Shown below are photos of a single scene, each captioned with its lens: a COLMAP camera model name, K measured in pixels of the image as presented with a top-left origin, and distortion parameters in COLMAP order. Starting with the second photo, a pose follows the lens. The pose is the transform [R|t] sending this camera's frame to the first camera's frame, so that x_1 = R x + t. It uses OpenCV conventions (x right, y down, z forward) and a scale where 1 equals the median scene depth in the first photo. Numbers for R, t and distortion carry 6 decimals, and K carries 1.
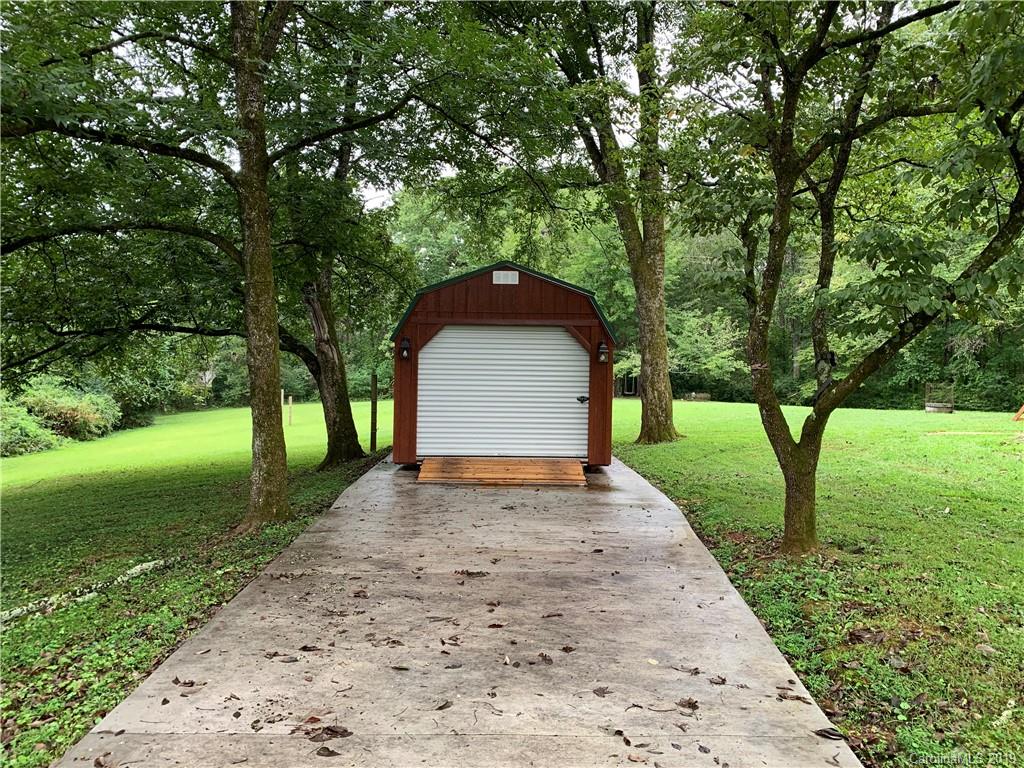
lens RADIAL K [[788.4, 0, 511.3], [0, 788.4, 366.6], [0, 0, 1]] dist [0.063326, -0.071544]
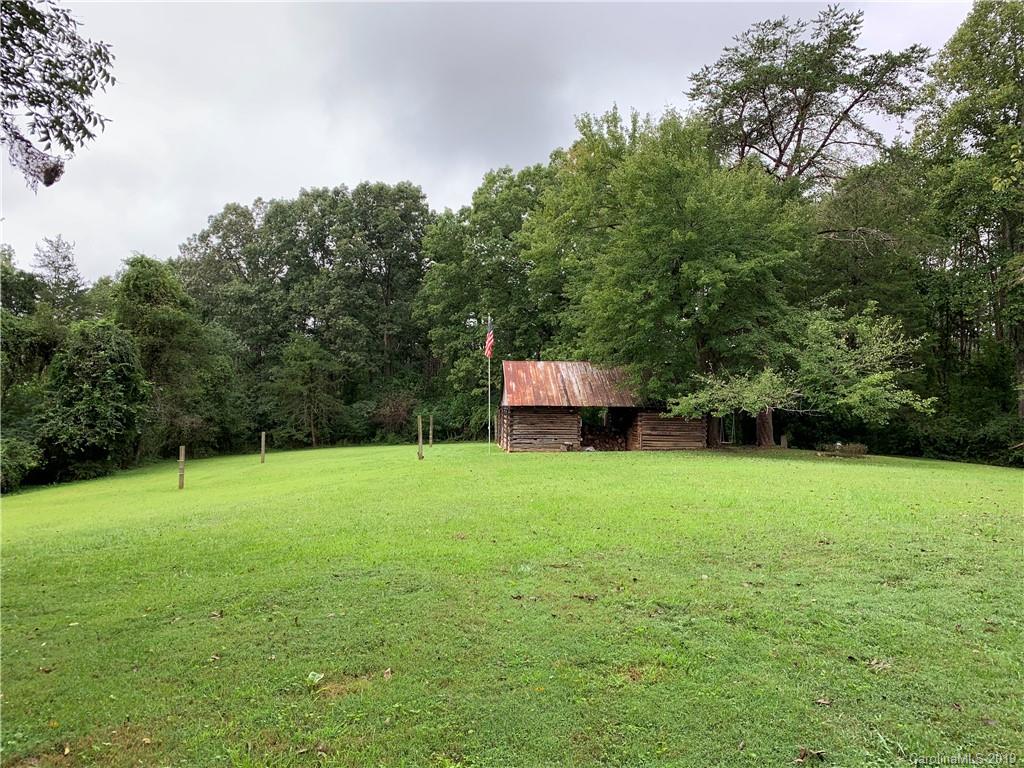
lens RADIAL K [[788.4, 0, 511.3], [0, 788.4, 366.6], [0, 0, 1]] dist [0.063326, -0.071544]
pose [[0.973589, -0.012019, -0.227993, 0.137909], [0.002131, 0.999048, -0.043565, -0.000050], [0.228299, 0.041928, 0.972688, 0.365444]]
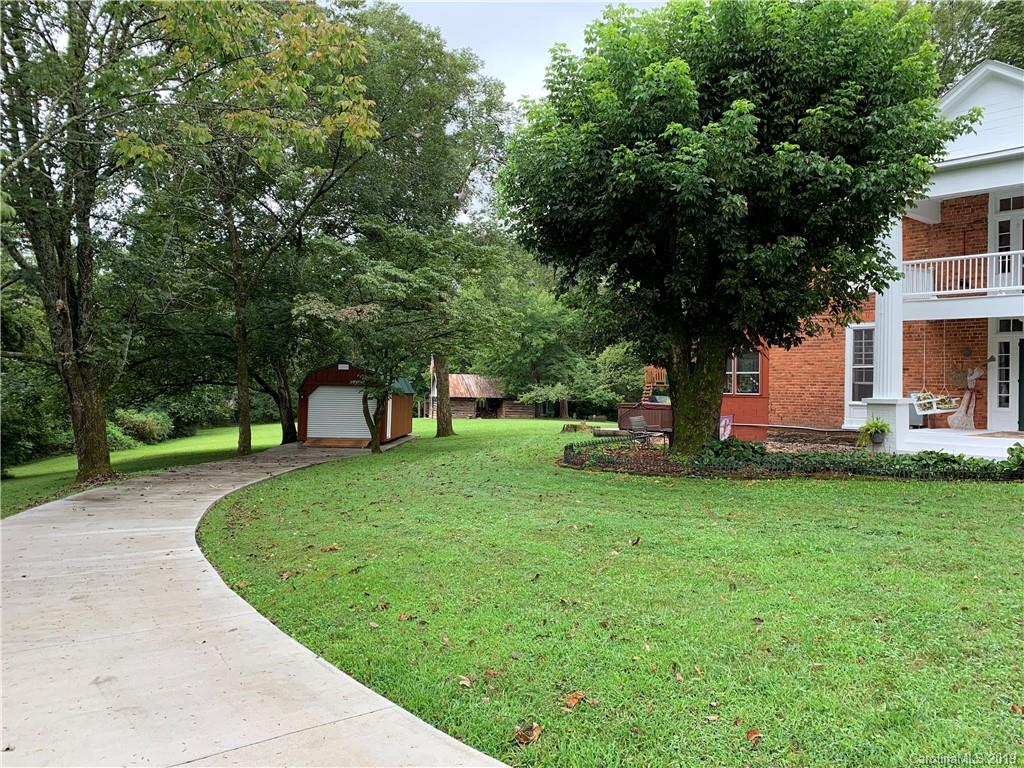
lens RADIAL K [[788.4, 0, 511.3], [0, 788.4, 366.6], [0, 0, 1]] dist [0.063326, -0.071544]
pose [[0.999181, 0.007459, -0.039762, 0.159004], [-0.008579, 0.999569, -0.028058, -0.012064], [0.039536, 0.028376, 0.998815, -0.379344]]
